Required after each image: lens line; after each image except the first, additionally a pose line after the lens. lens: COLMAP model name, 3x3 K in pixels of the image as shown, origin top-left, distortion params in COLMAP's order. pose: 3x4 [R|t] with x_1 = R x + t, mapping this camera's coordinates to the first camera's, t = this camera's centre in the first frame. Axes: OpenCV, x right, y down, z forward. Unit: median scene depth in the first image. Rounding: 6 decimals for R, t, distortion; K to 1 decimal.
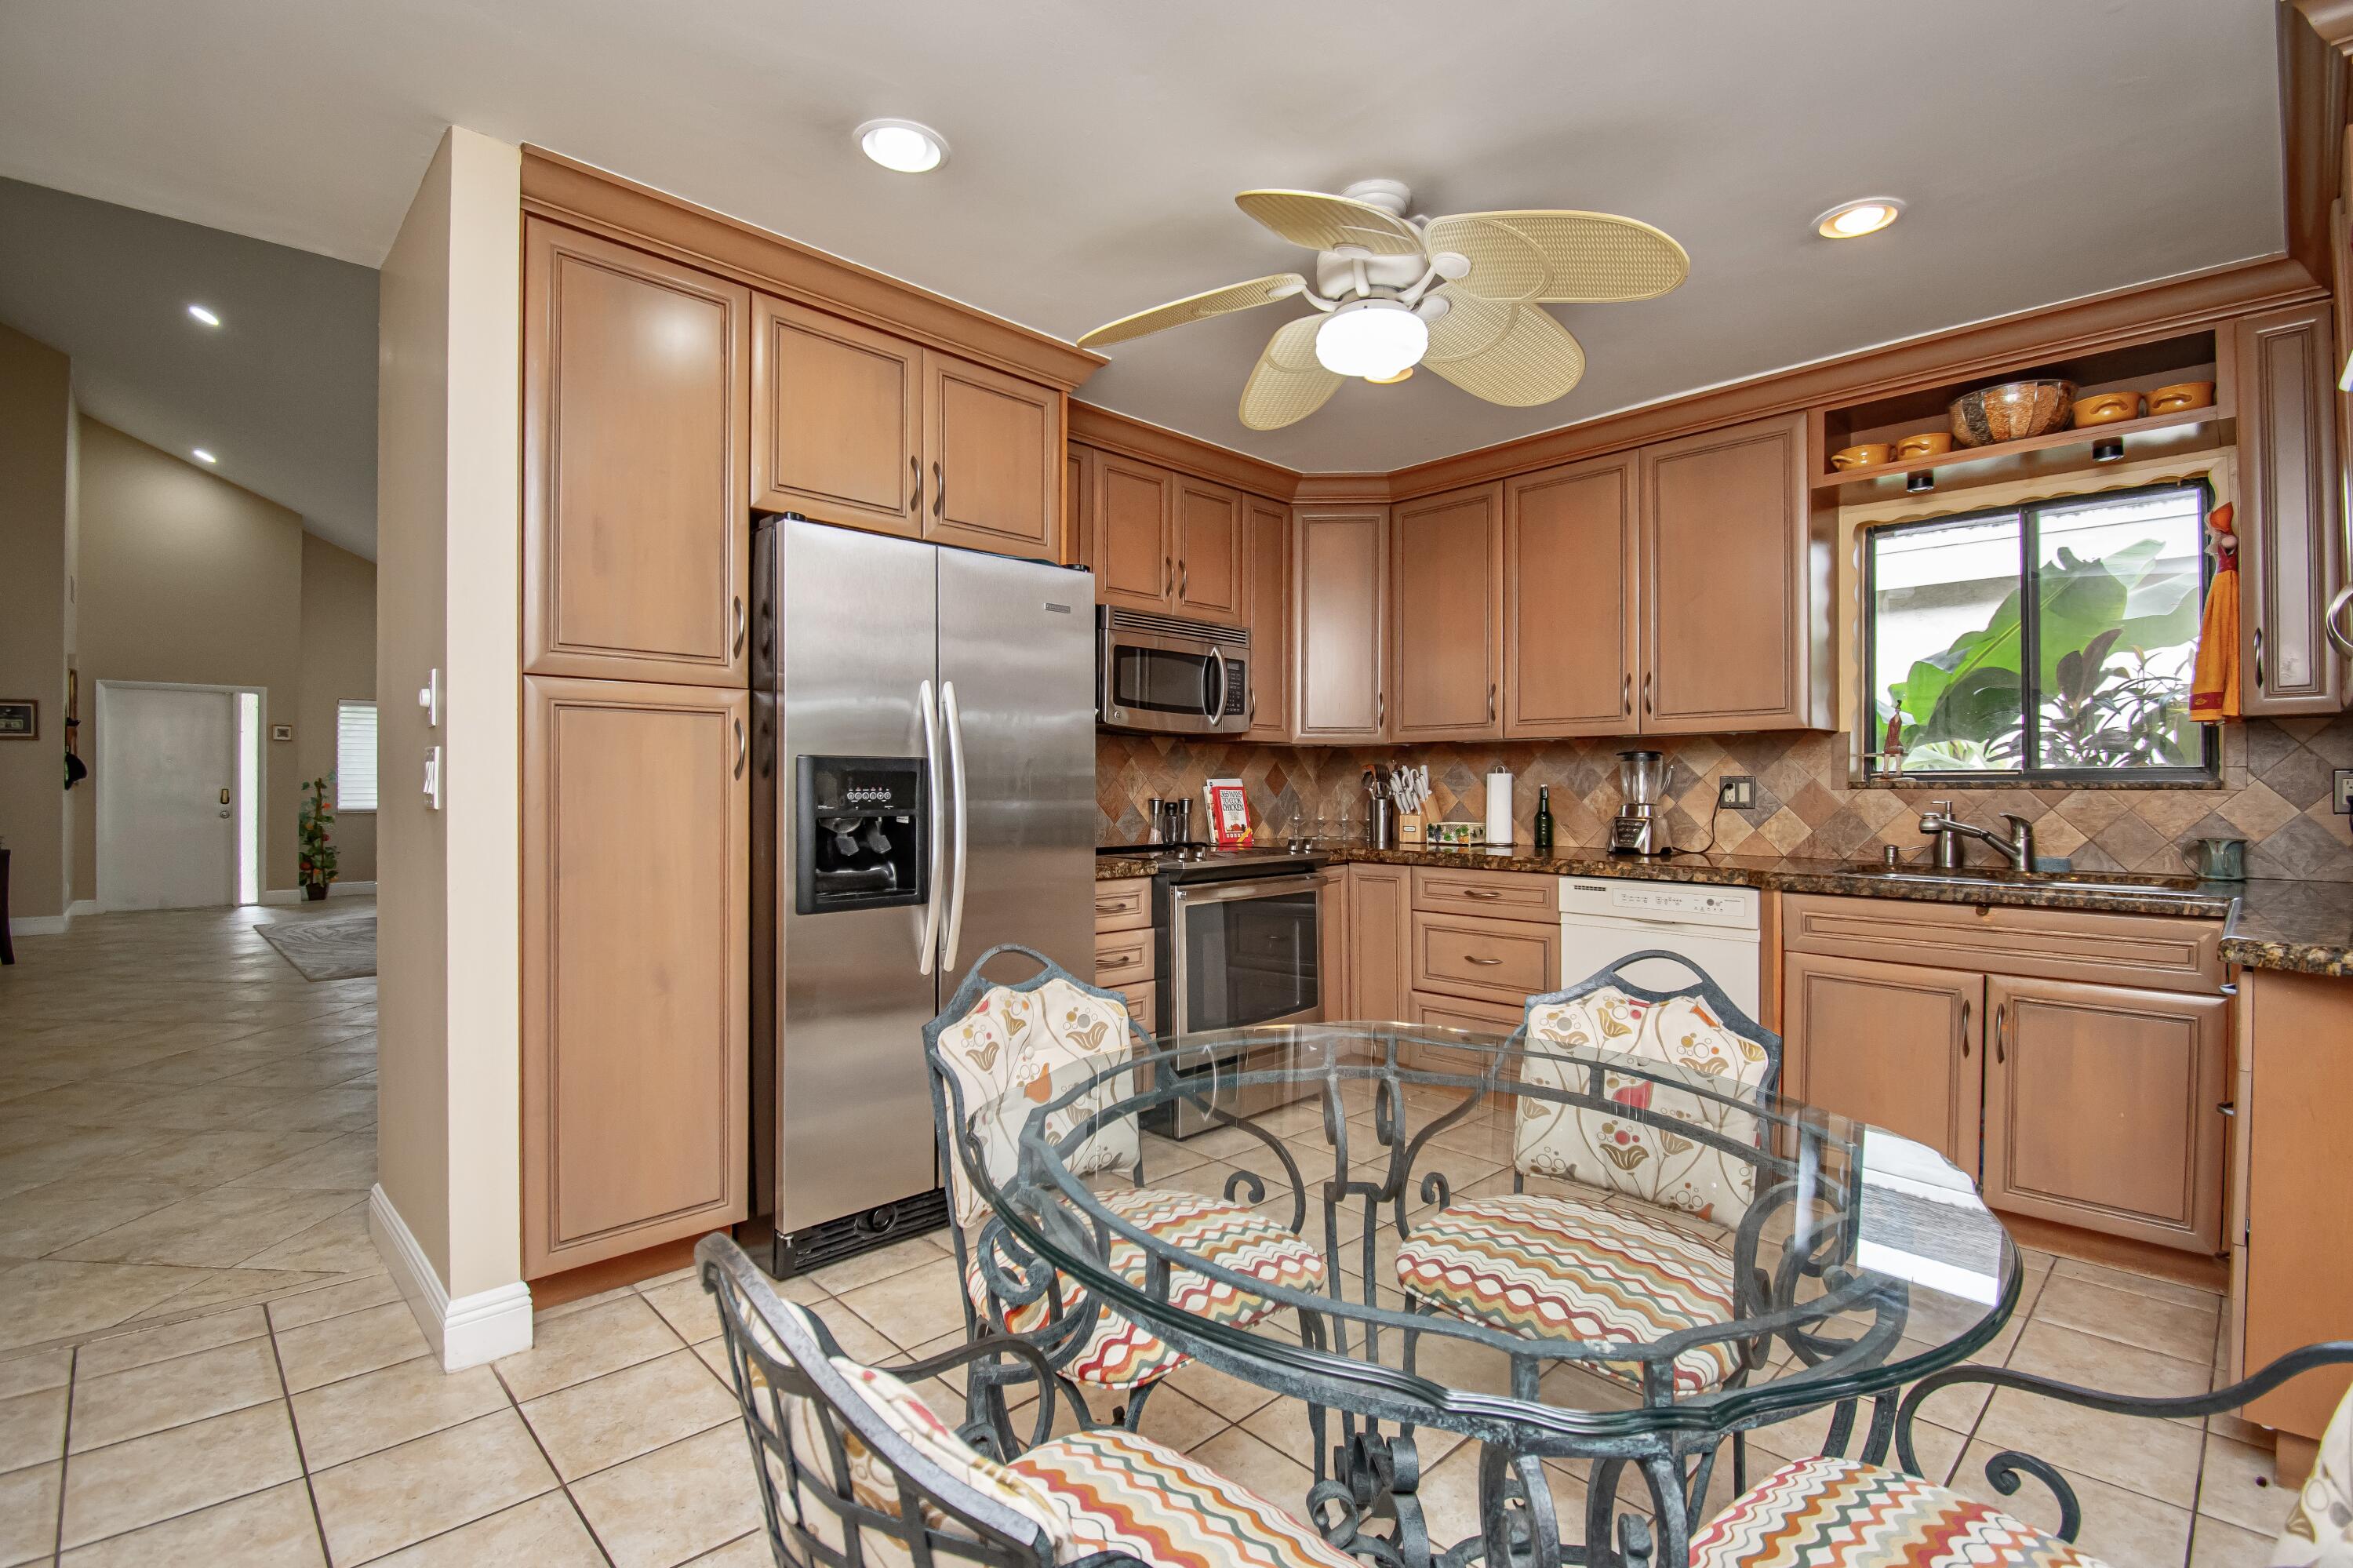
lens RADIAL K [[1072.7, 0, 1163.6], [0, 1072.7, 788.4], [0, 0, 1]] dist [0.023516, -0.029827]
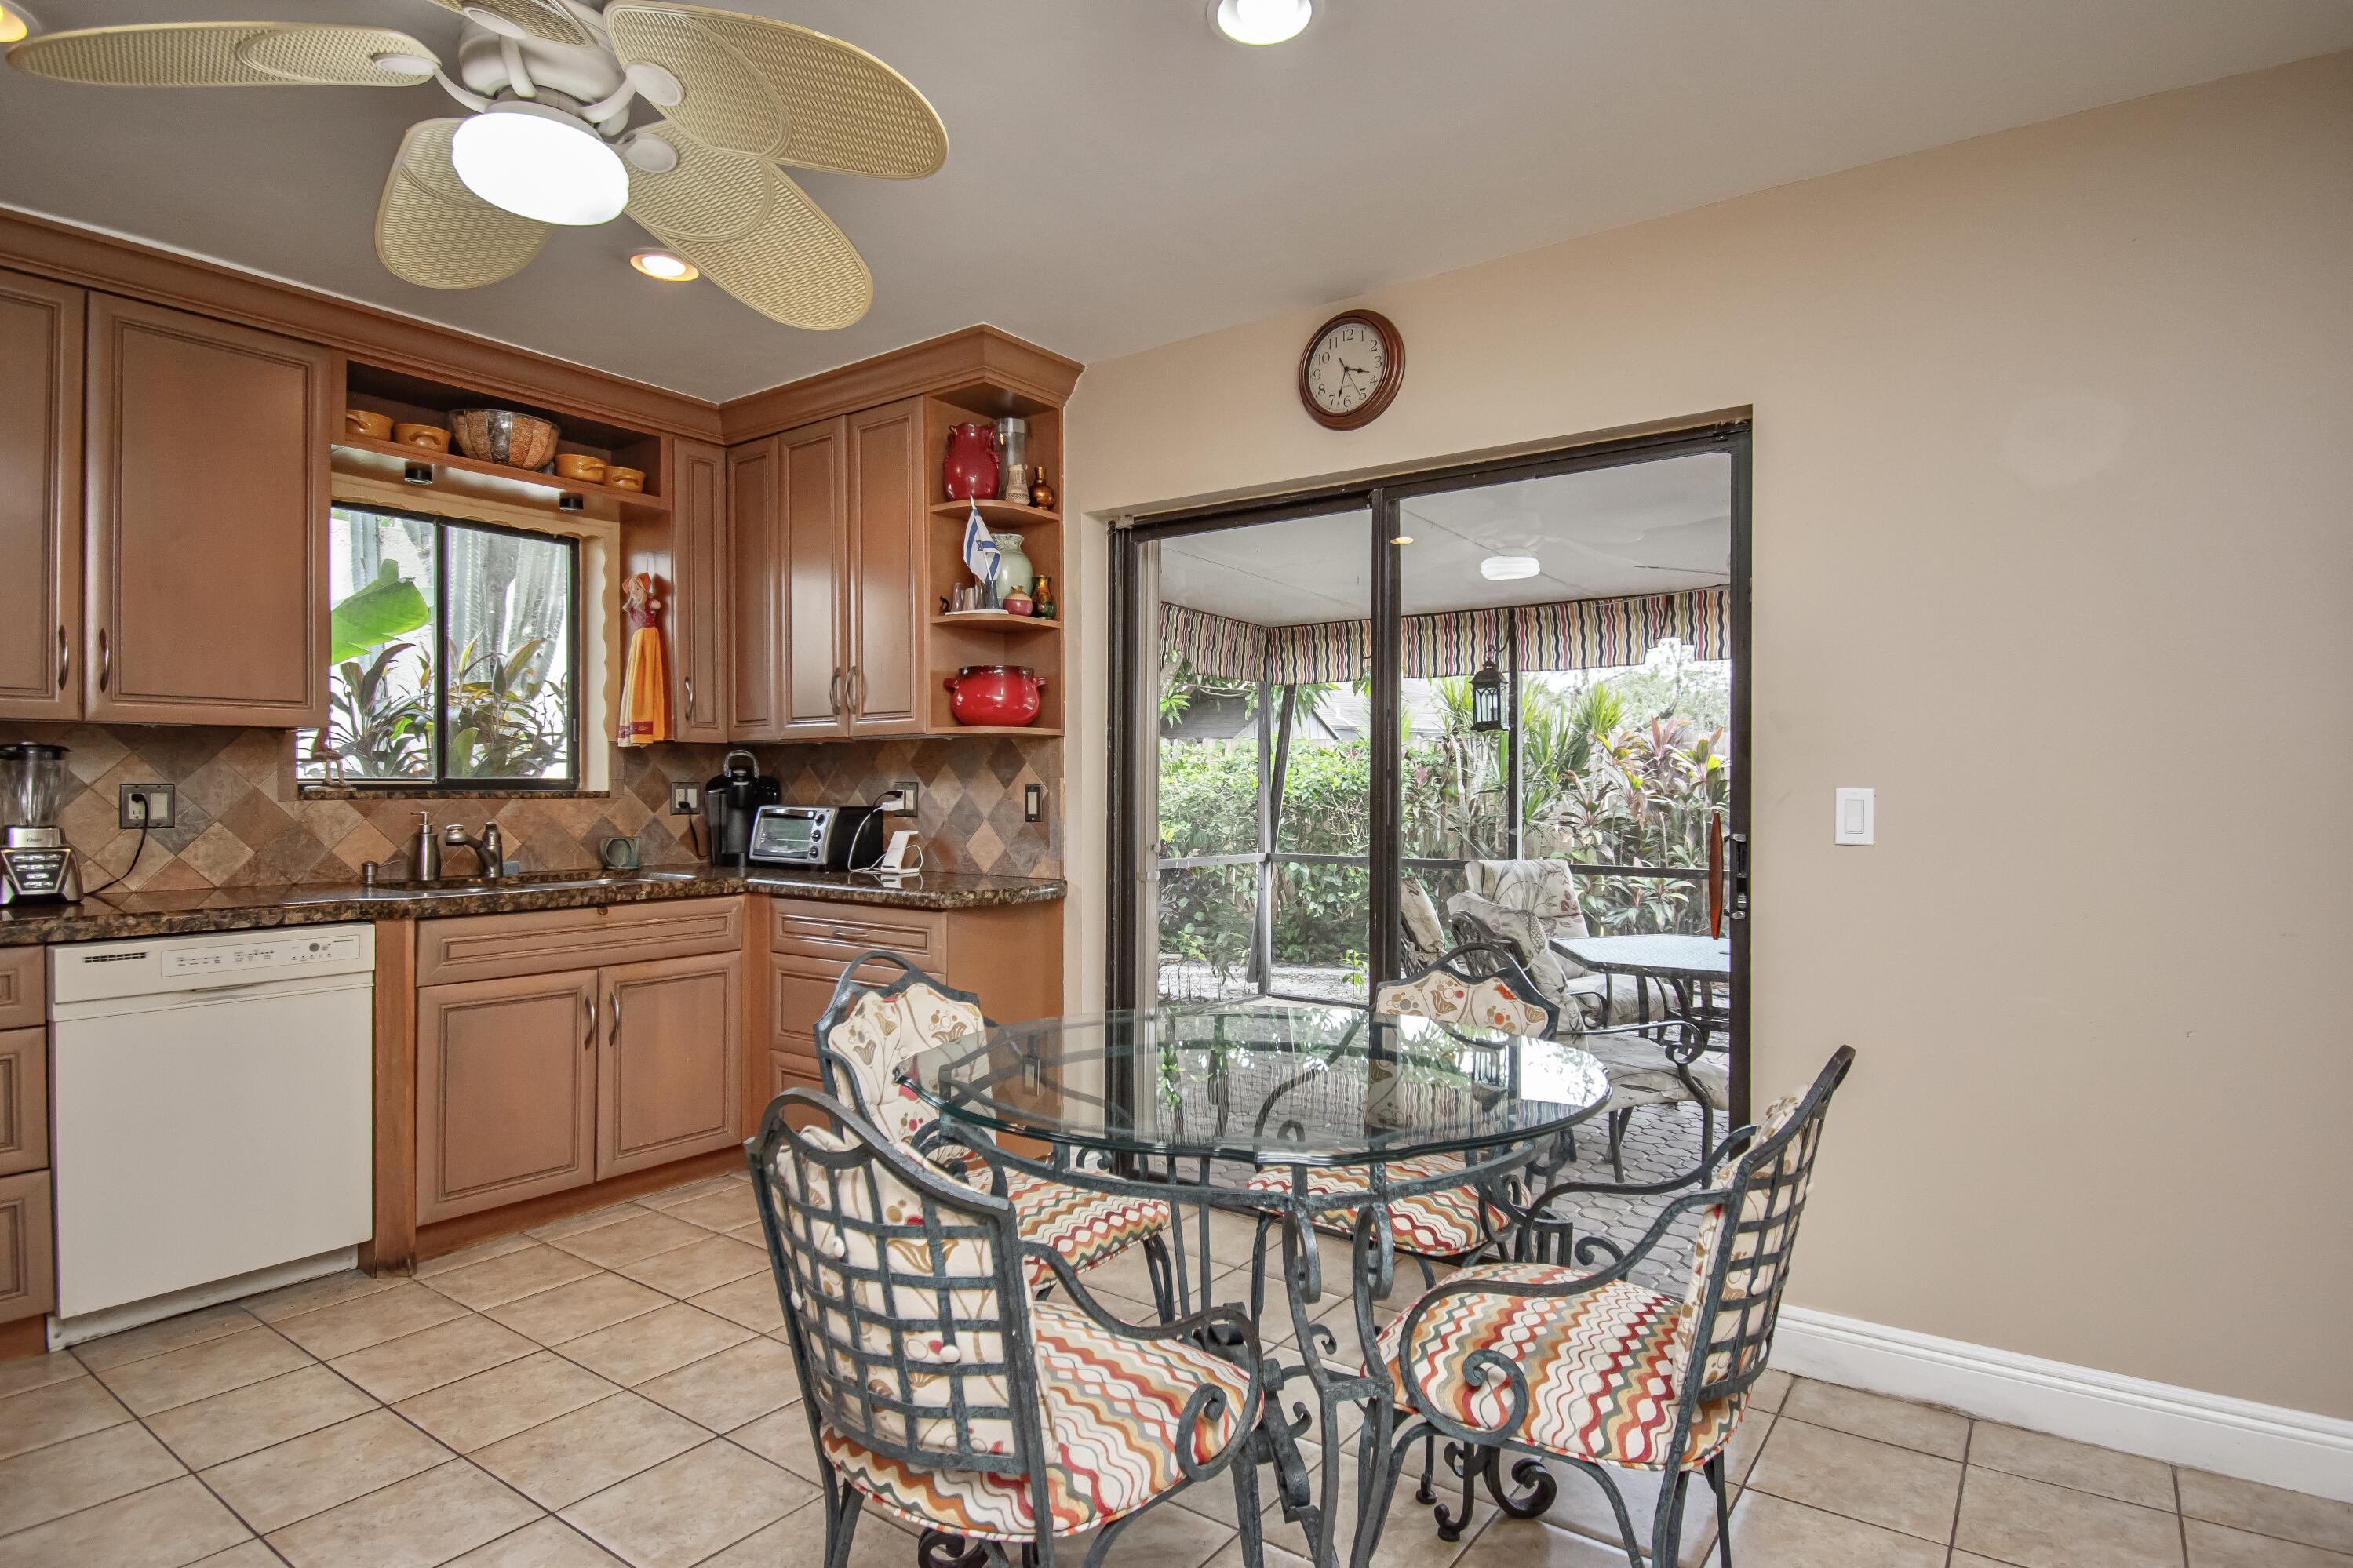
lens RADIAL K [[1244.2, 0, 1175.5], [0, 1244.2, 789.7], [0, 0, 1]] dist [0.038612, -0.037288]
pose [[-0.180293, -0.003584, 0.983606, -0.502475], [0.001030, 0.999992, 0.003833, -0.011673], [-0.983612, 0.001705, -0.180288, 0.547241]]
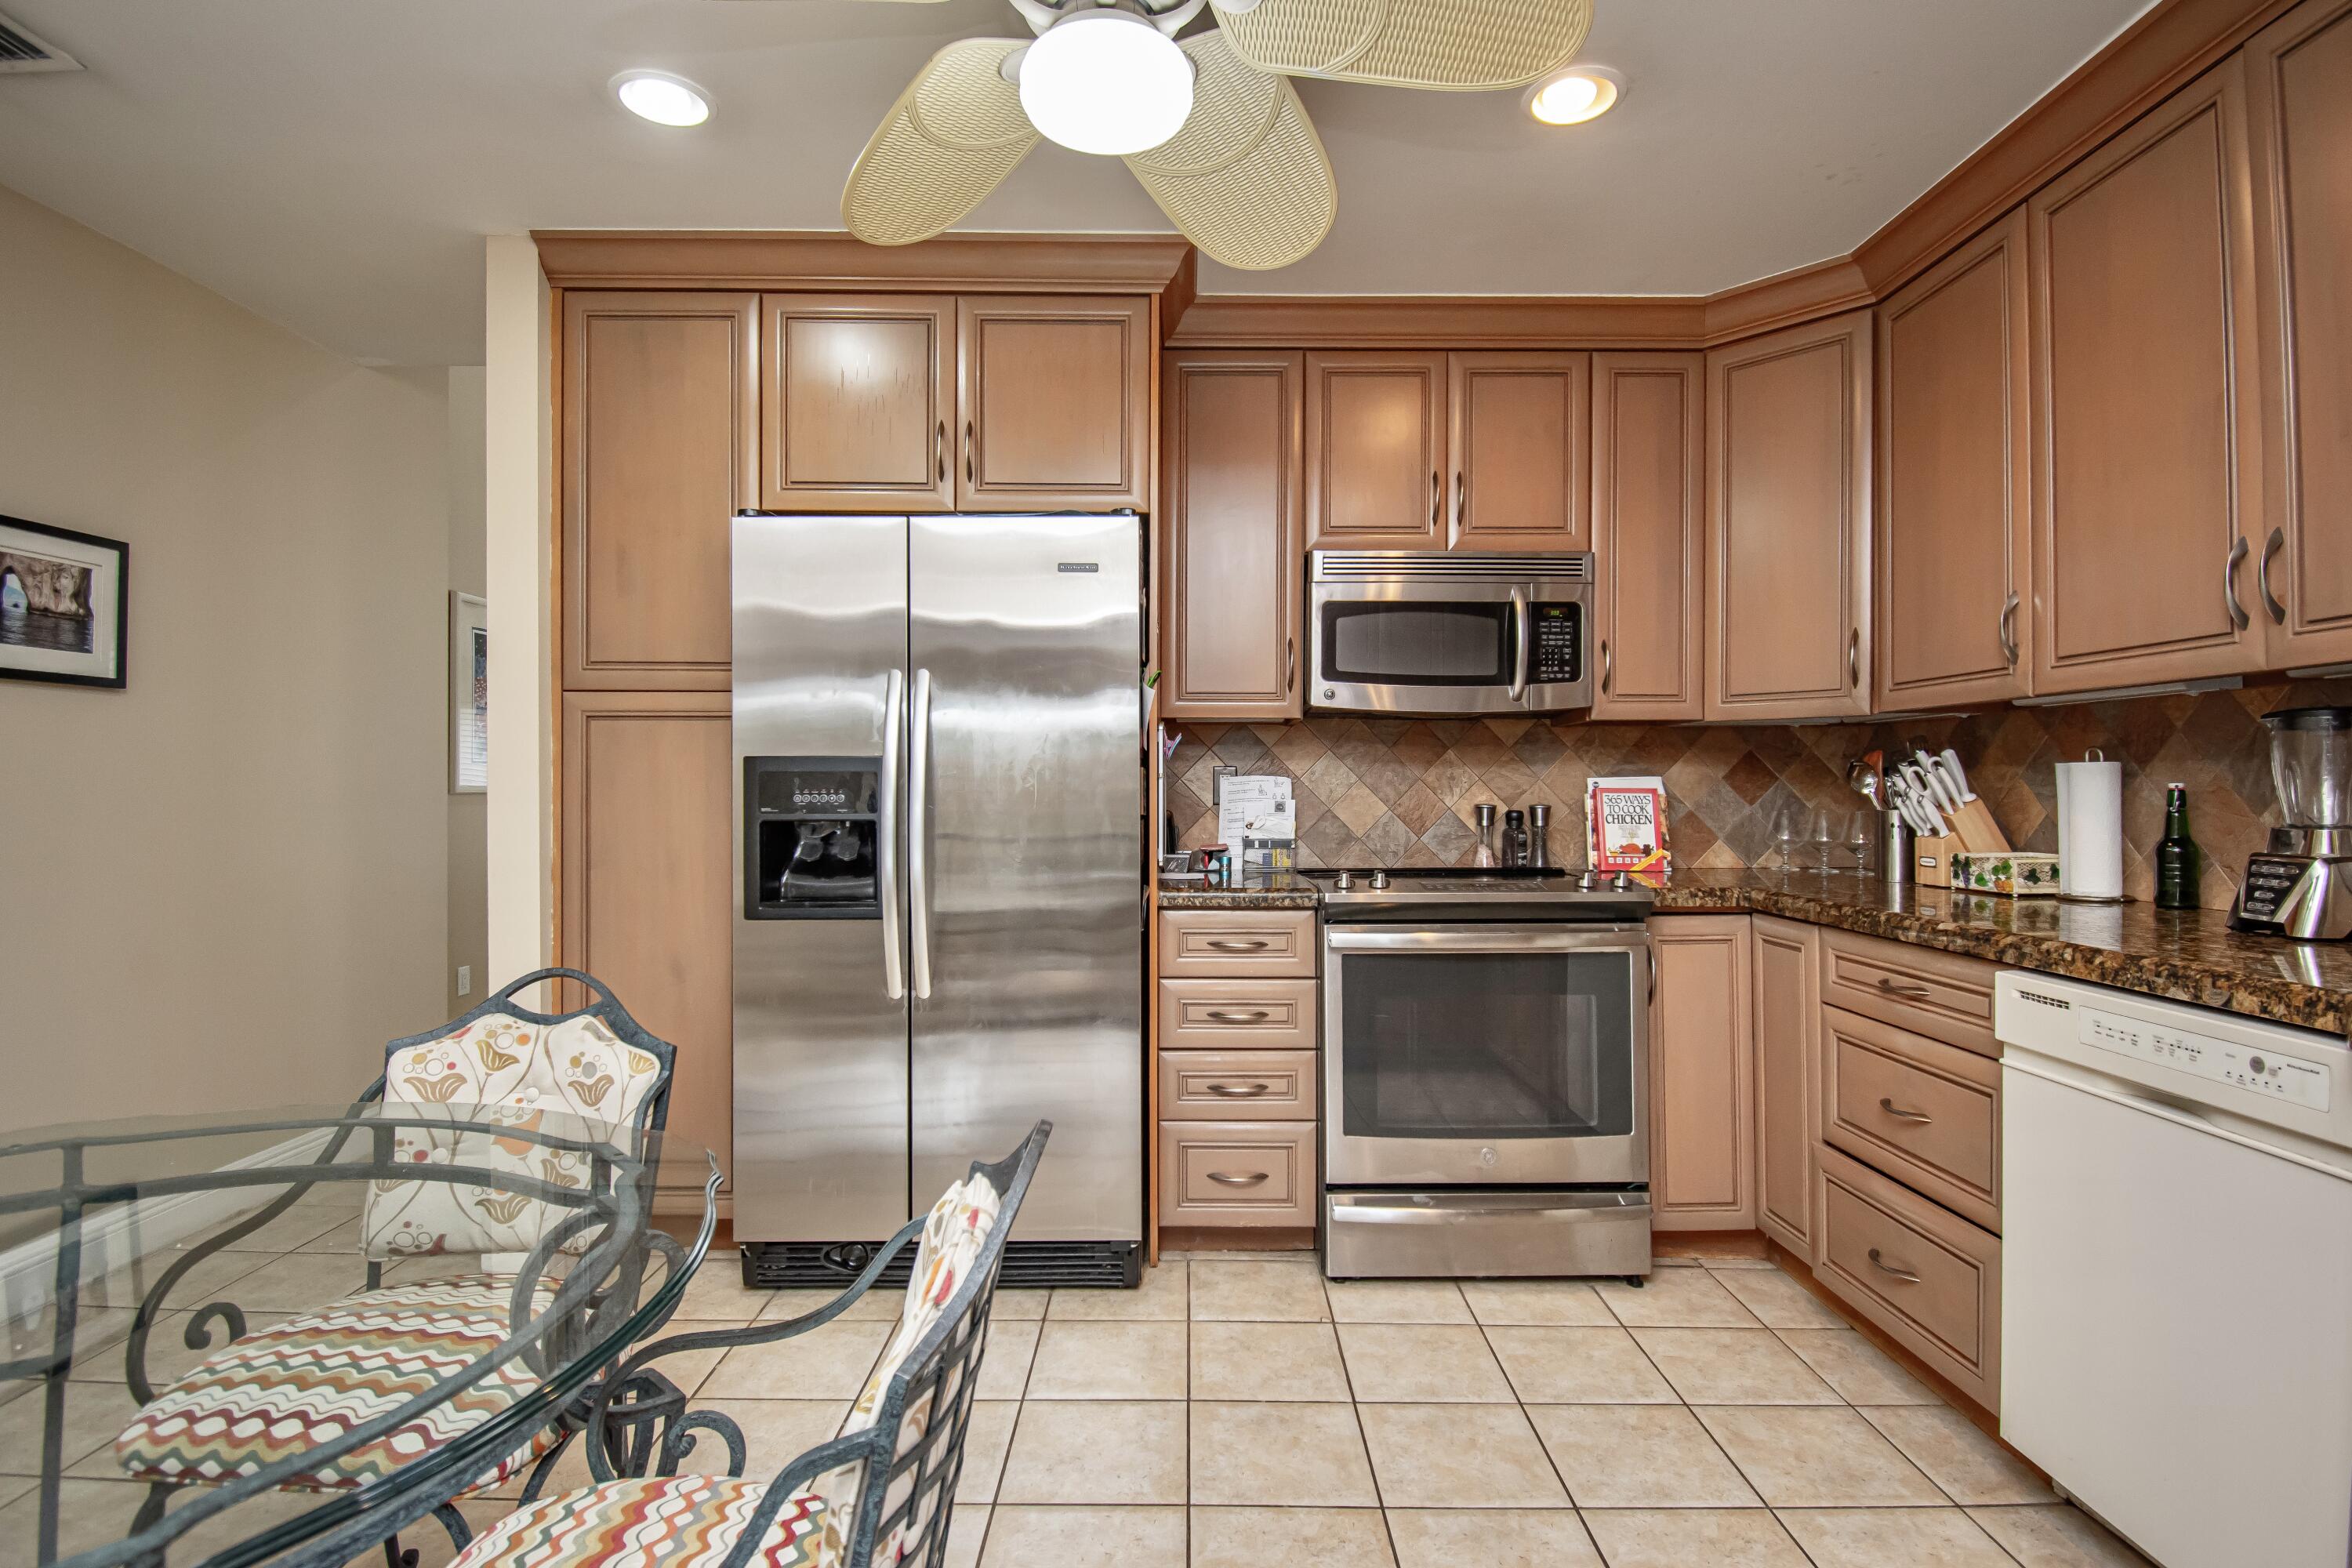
lens RADIAL K [[1149.8, 0, 1183.1], [0, 1149.8, 784.1], [0, 0, 1]] dist [0.036452, -0.034573]
pose [[0.721801, -0.004645, -0.692085, 0.515837], [-0.000013, 0.999977, -0.006725, 0.000987], [0.692101, 0.004863, 0.721784, 0.393569]]
